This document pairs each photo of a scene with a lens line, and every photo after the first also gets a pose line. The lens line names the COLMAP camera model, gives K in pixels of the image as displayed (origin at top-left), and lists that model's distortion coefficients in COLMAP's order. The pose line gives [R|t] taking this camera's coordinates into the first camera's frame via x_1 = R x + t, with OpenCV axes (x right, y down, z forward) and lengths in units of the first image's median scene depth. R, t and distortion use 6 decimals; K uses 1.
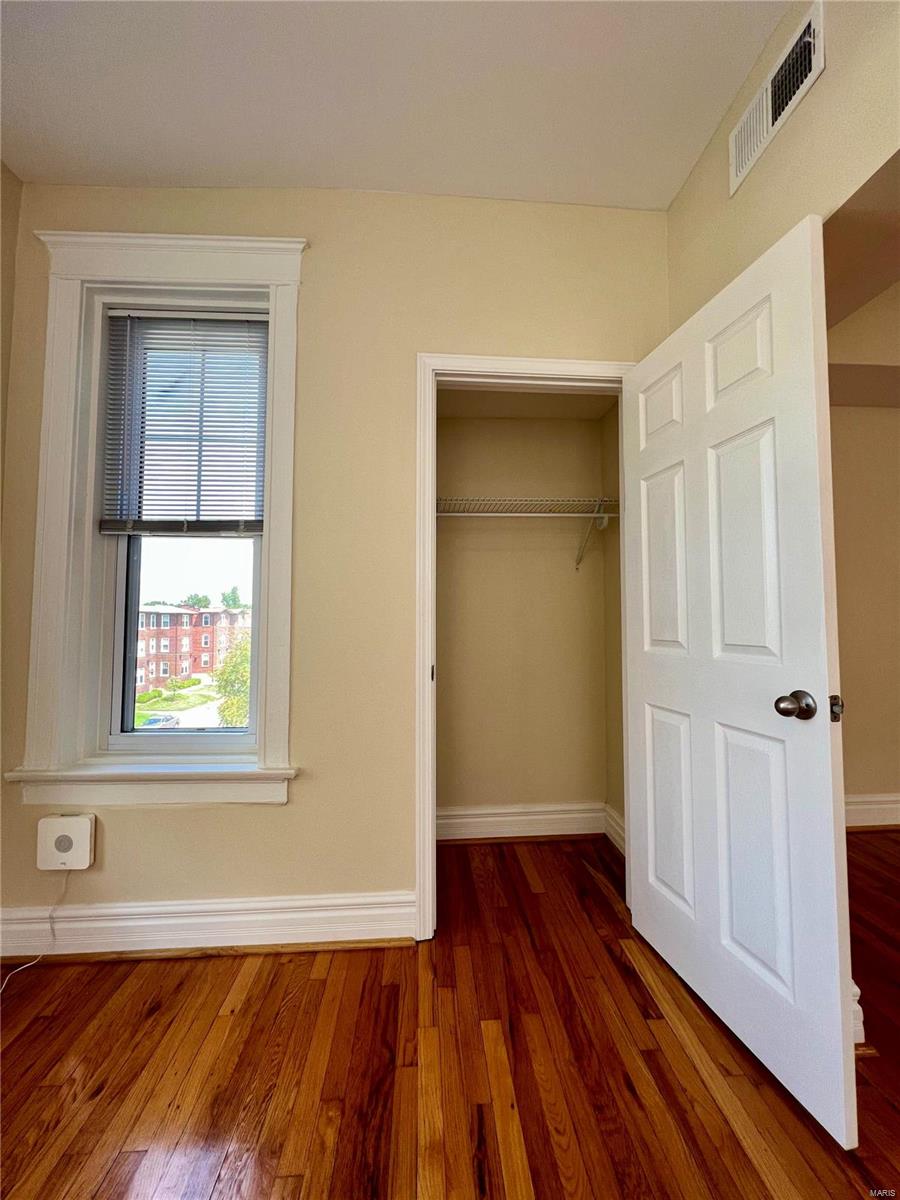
lens RADIAL K [[489.7, 0, 443.3], [0, 489.7, 596.6], [0, 0, 1]] dist [-0.000271, 0.000298]
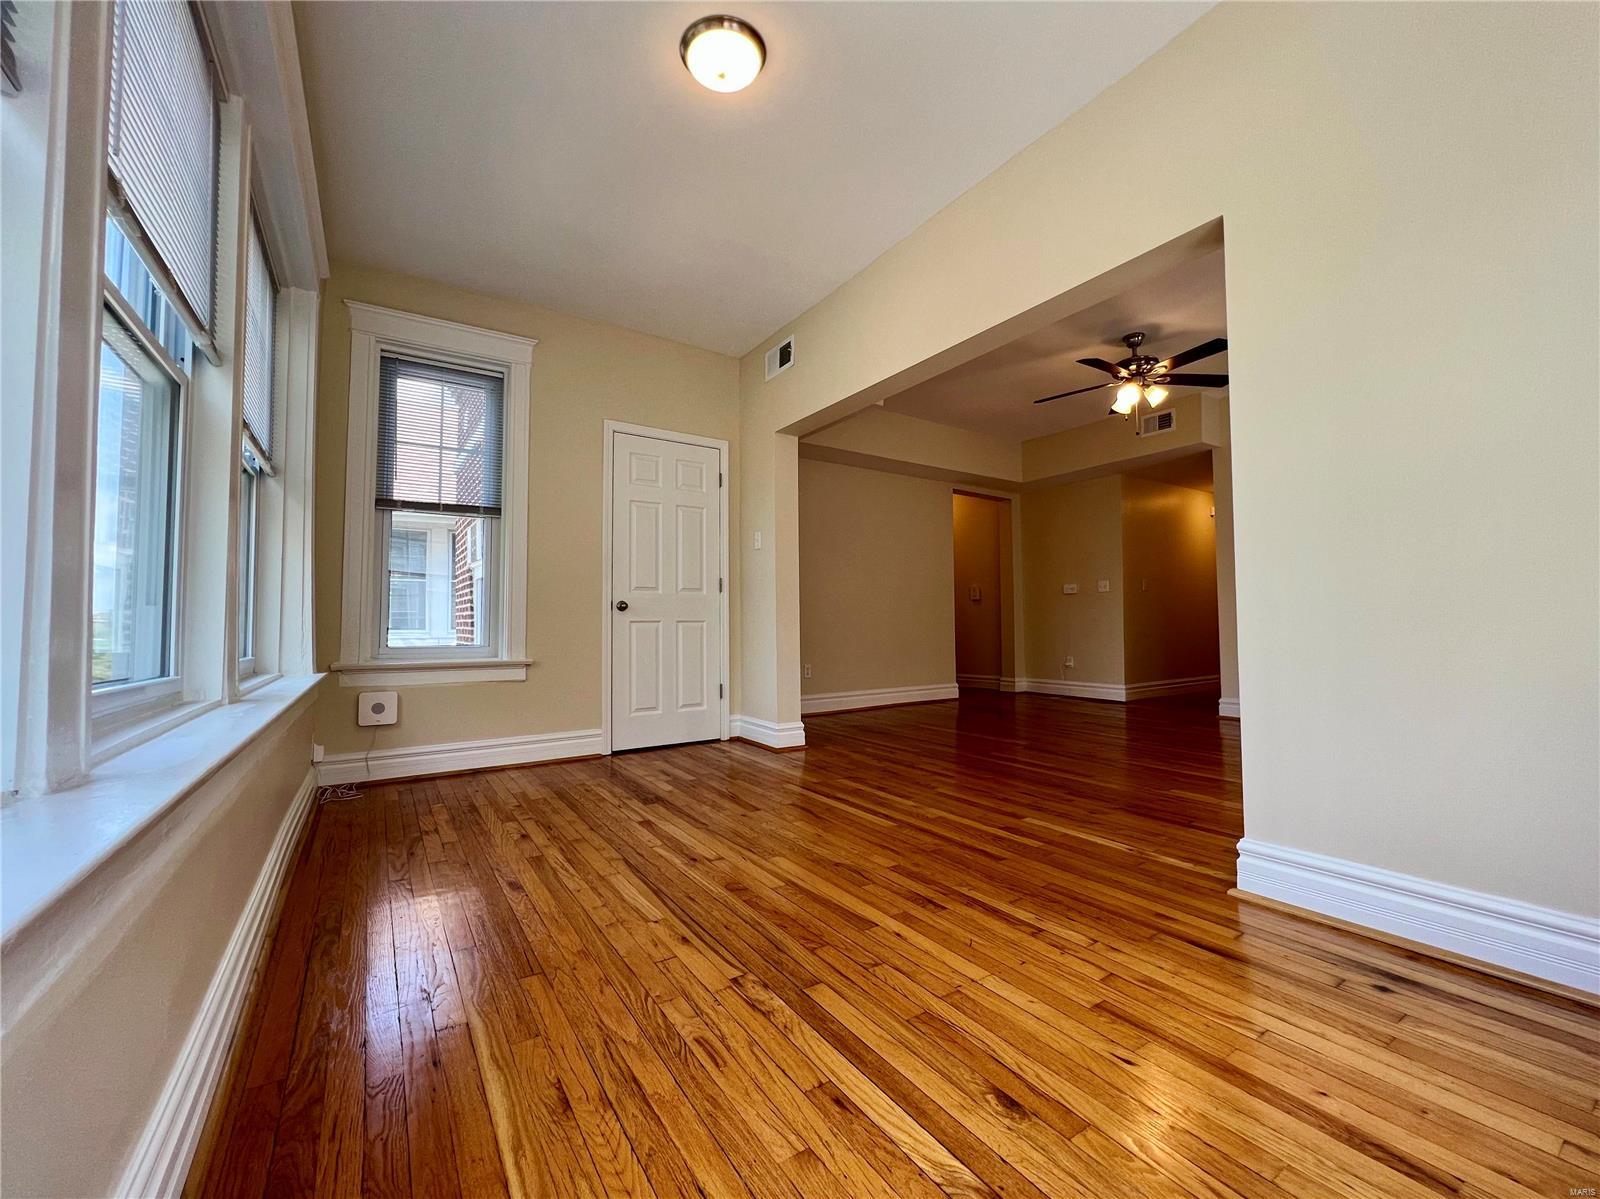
lens RADIAL K [[652.9, 0, 799.9], [0, 652.9, 596.6], [0, 0, 1]] dist [-0.000271, 0.000298]
pose [[0.872305, 0.013901, 0.488764, -0.622658], [-0.020744, 0.999748, 0.008588, 0.101665], [-0.488522, -0.017630, 0.872374, -1.464972]]
